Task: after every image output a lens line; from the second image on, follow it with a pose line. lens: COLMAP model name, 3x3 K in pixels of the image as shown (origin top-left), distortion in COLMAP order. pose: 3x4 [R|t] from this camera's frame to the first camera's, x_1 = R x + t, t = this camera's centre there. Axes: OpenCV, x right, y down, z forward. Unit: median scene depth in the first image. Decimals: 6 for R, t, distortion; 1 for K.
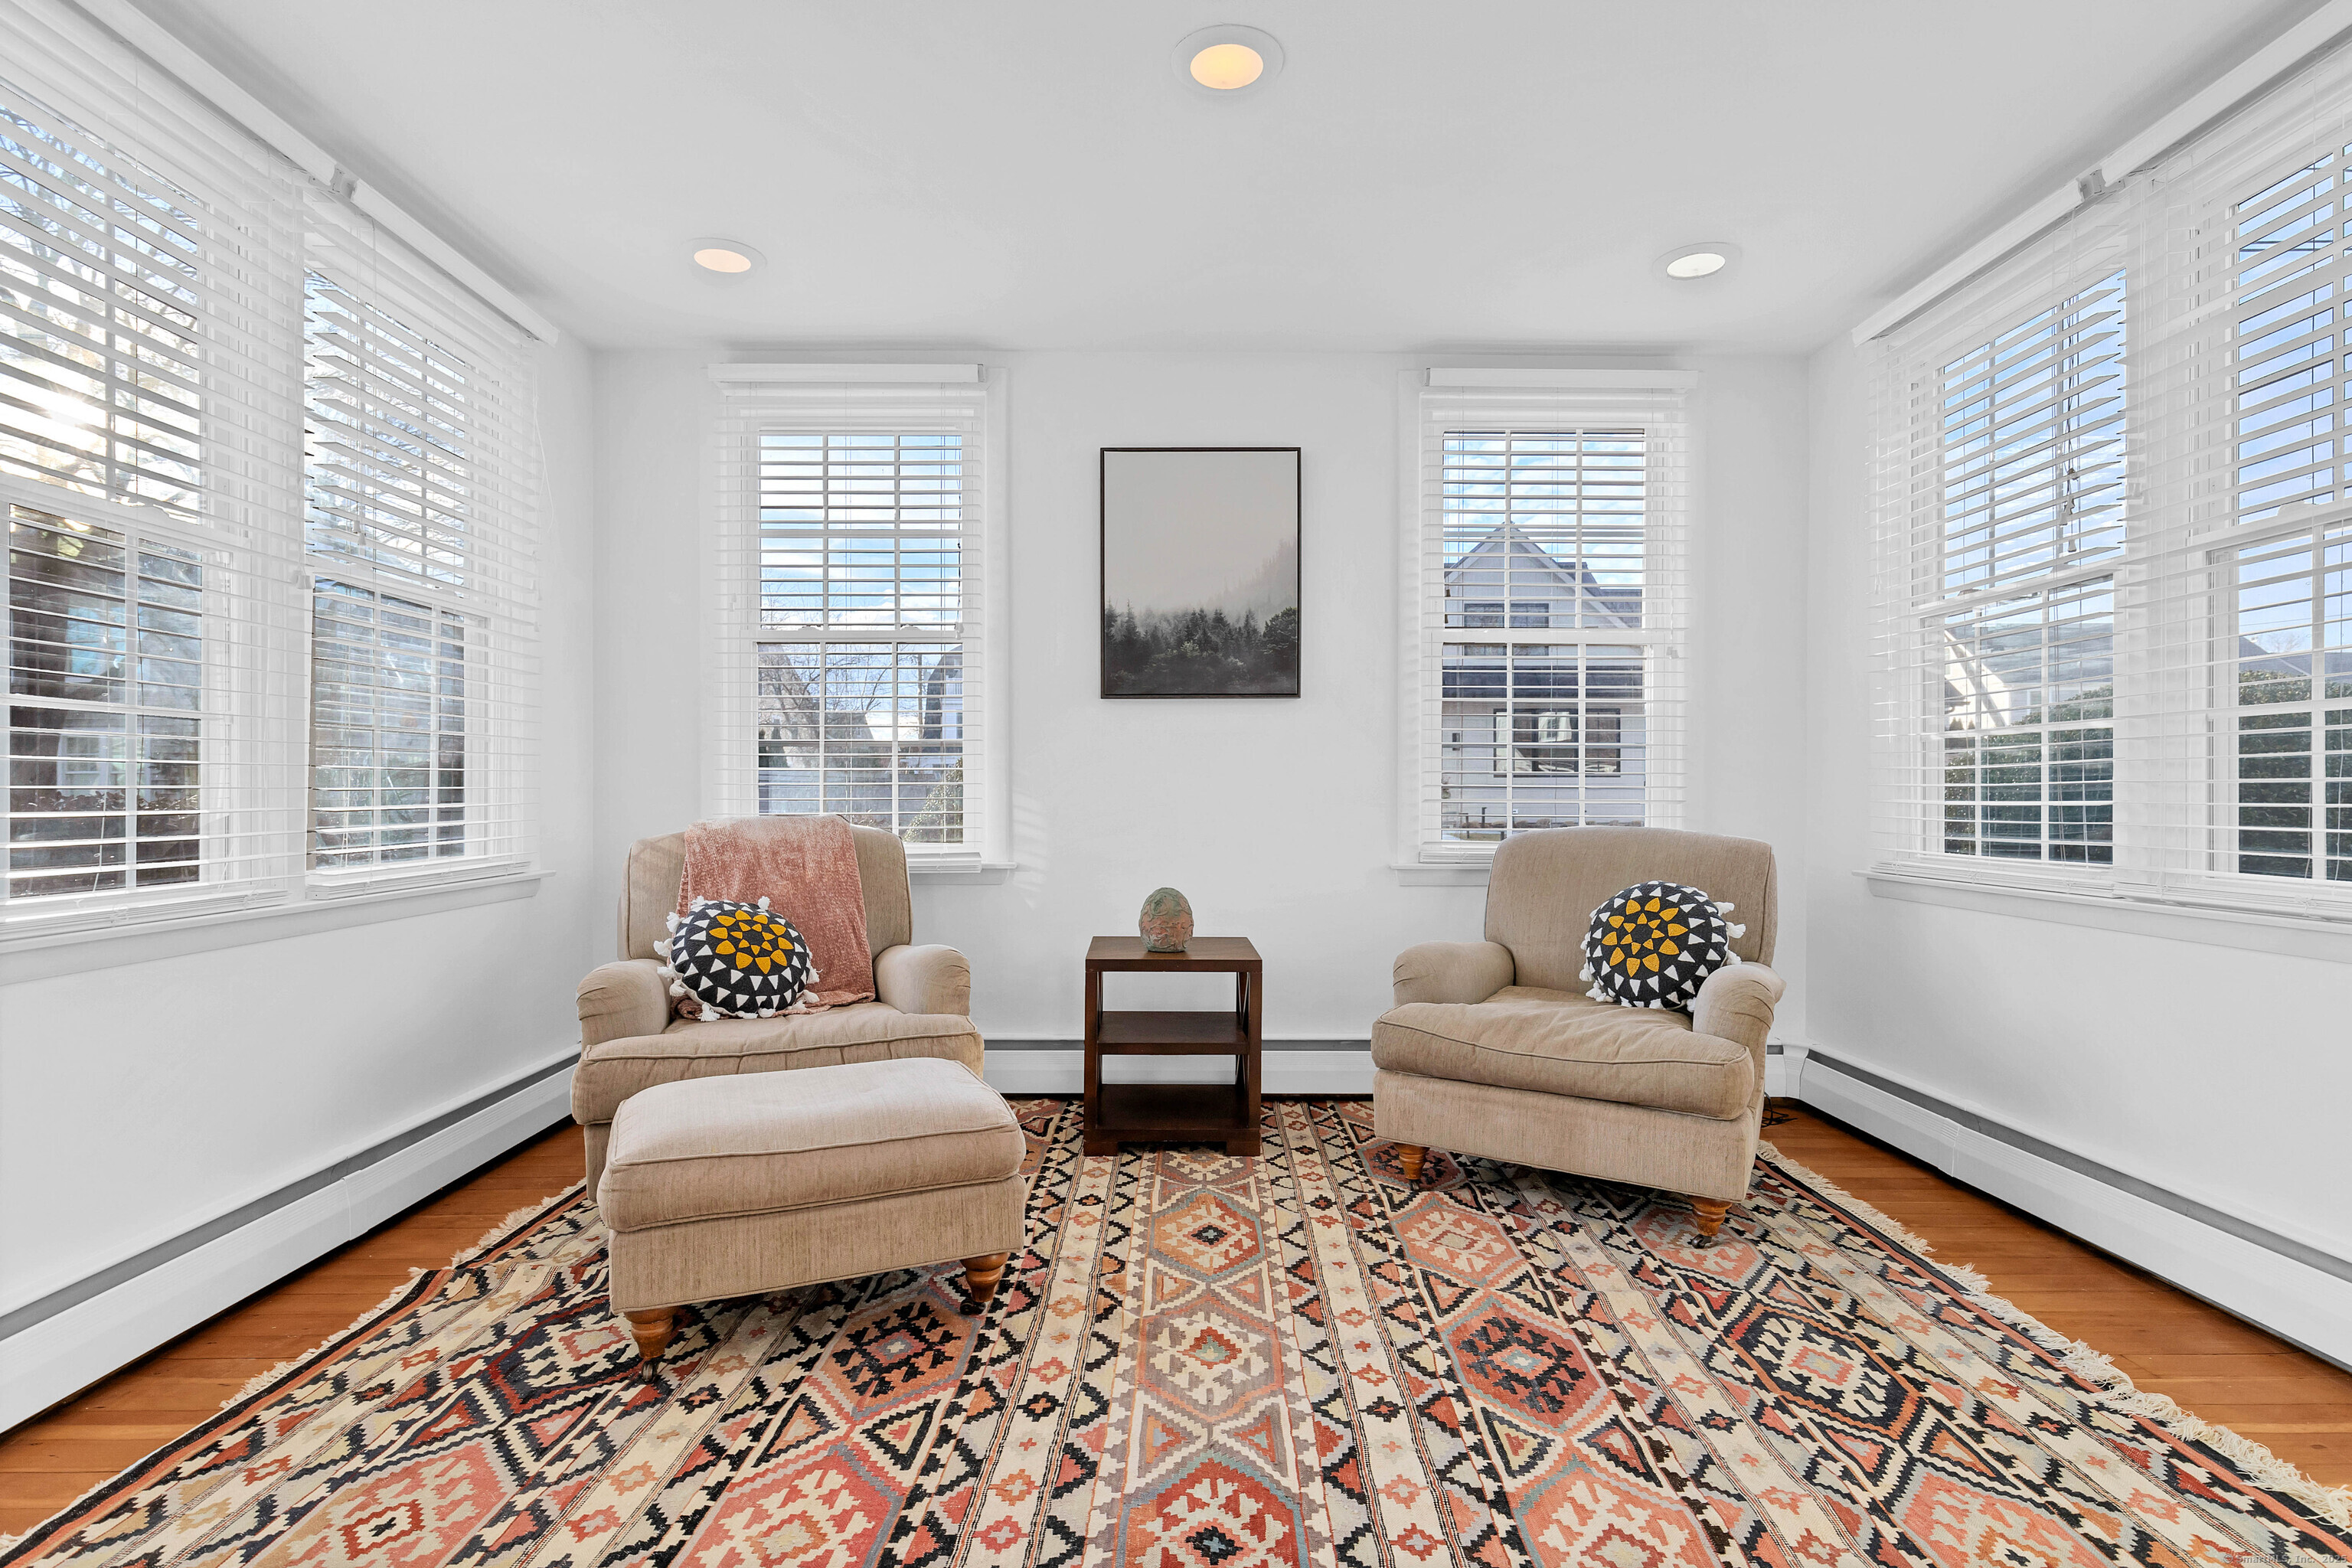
lens RADIAL K [[1225.4, 0, 1179.8], [0, 1225.4, 784.9], [0, 0, 1]] dist [0.001005, 0.000296]
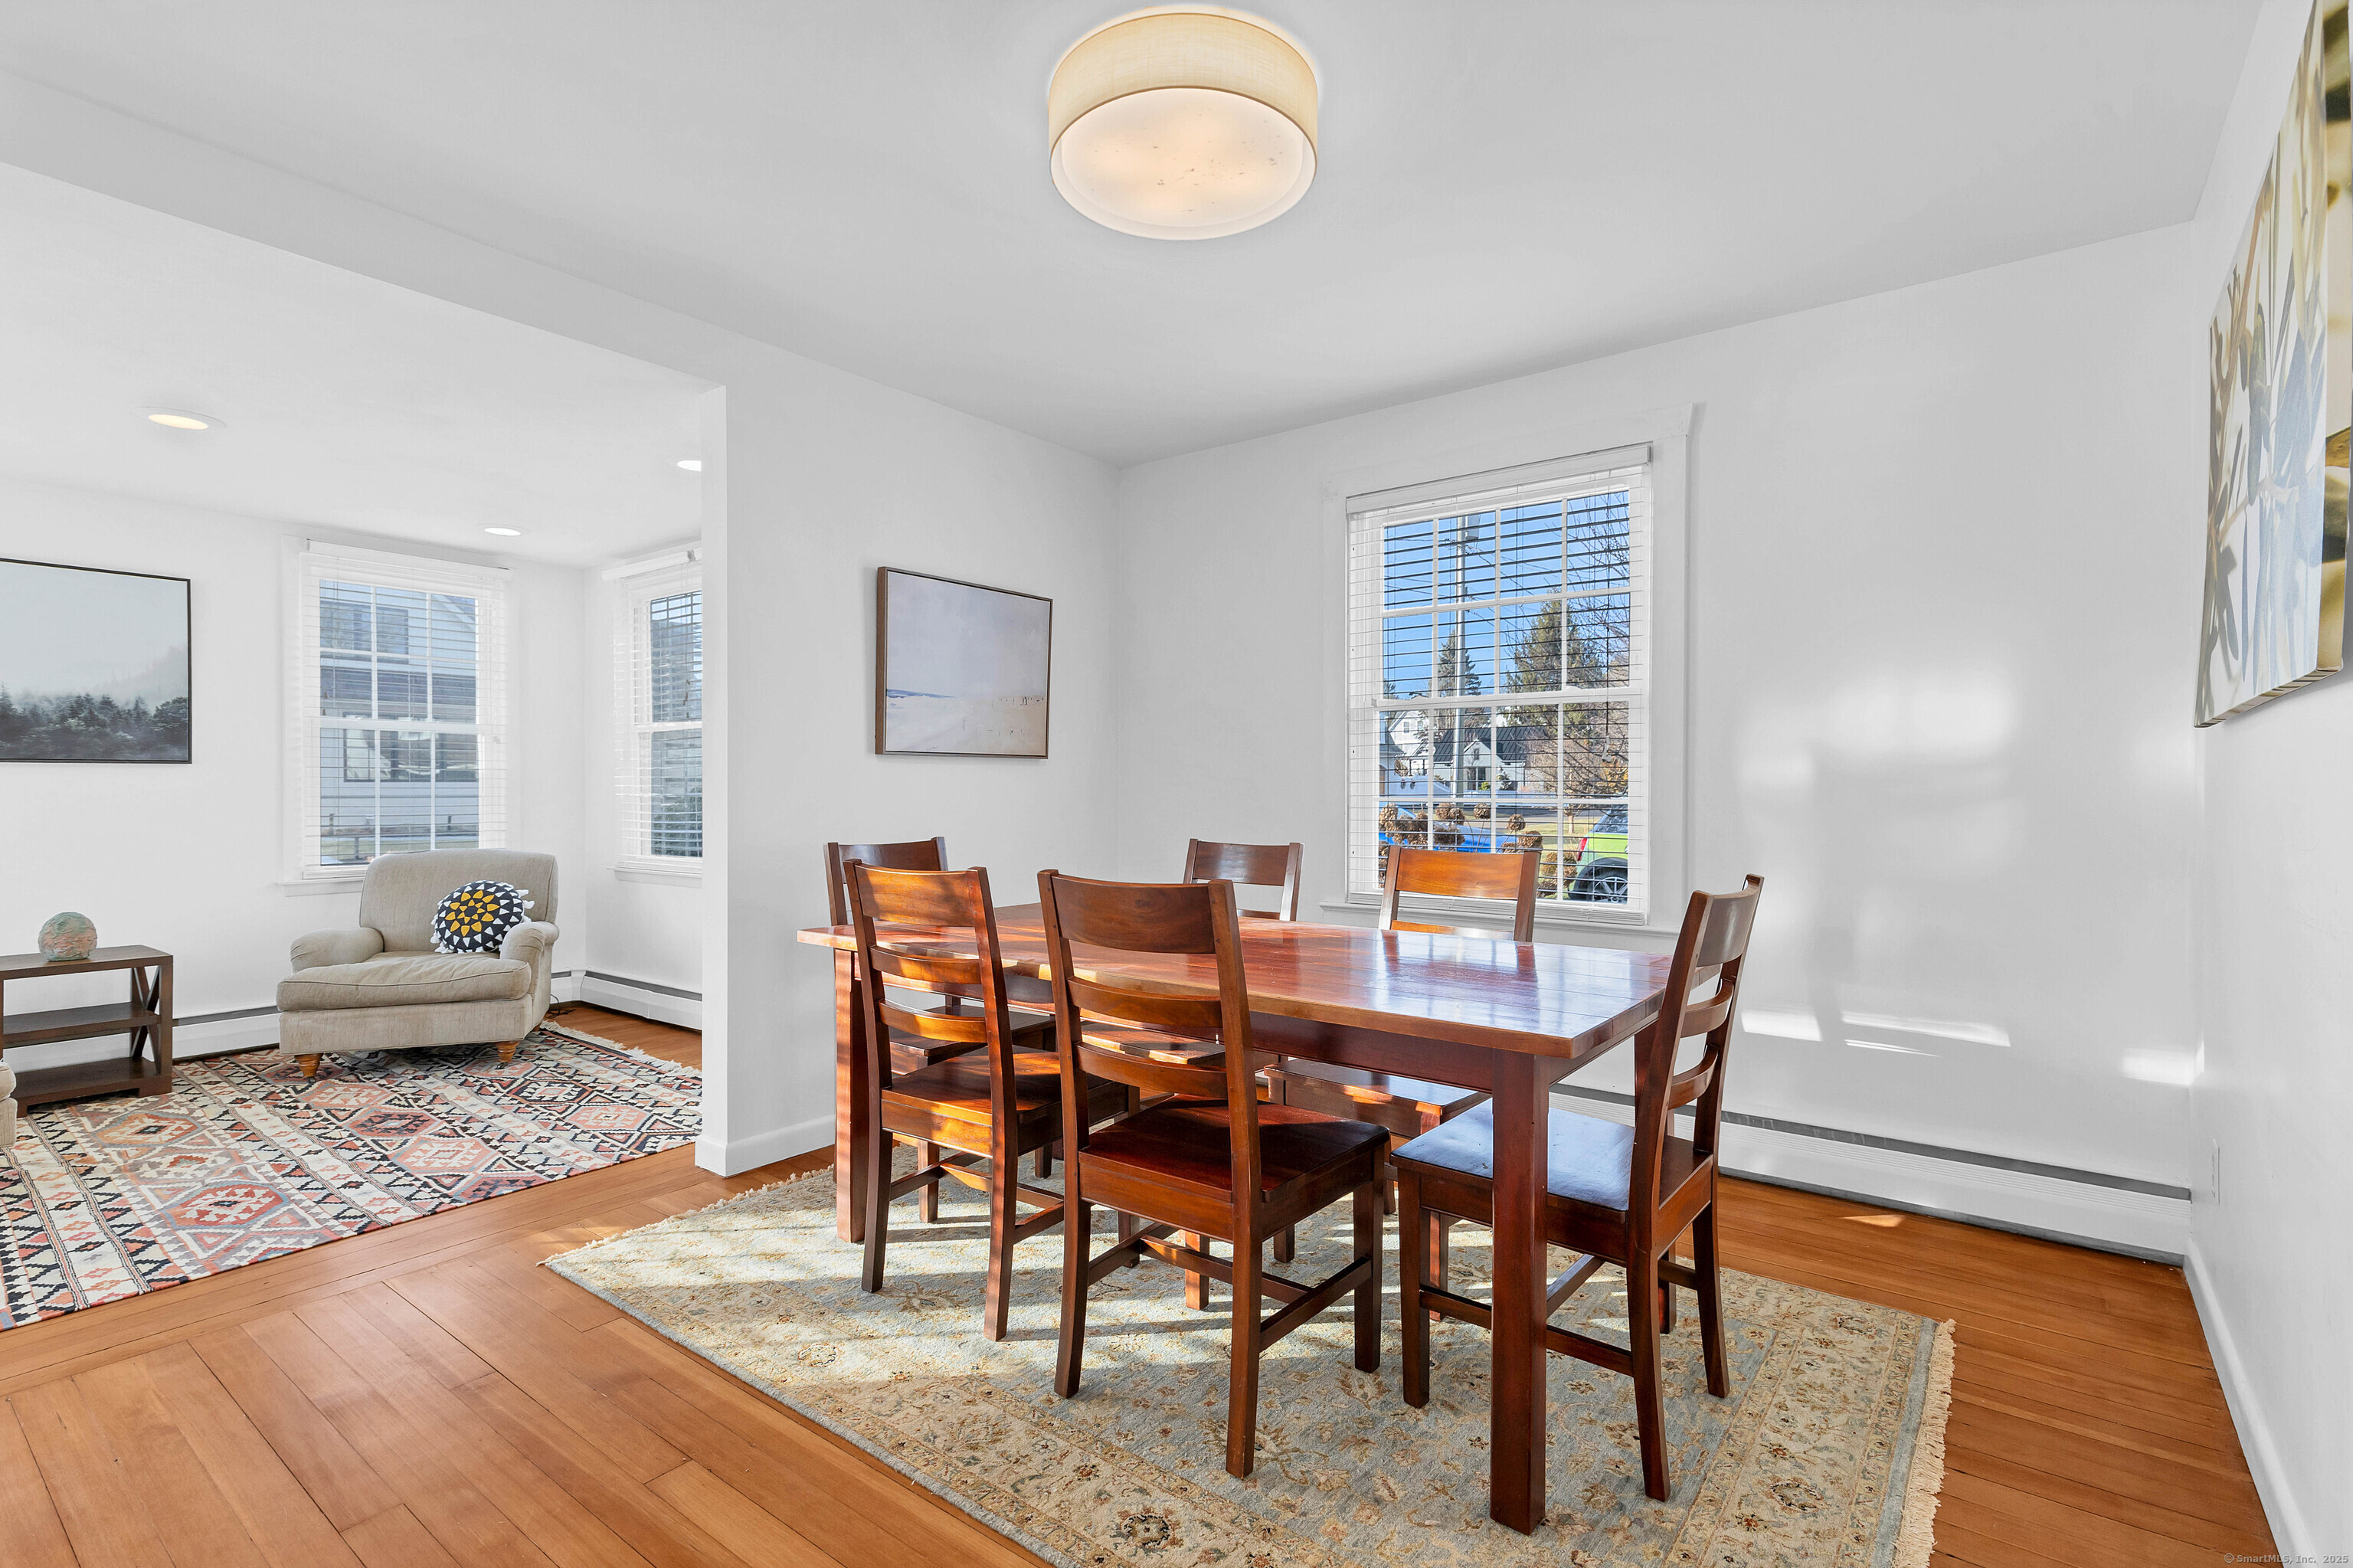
lens RADIAL K [[1083.4, 0, 1184.1], [0, 1083.4, 791.7], [0, 0, 1]] dist [0.002276, 0.000781]
pose [[0.612227, -0.006409, 0.790656, -0.227072], [0.000384, 0.999969, 0.007808, -0.062276], [-0.790682, -0.004477, 0.612211, -0.764642]]
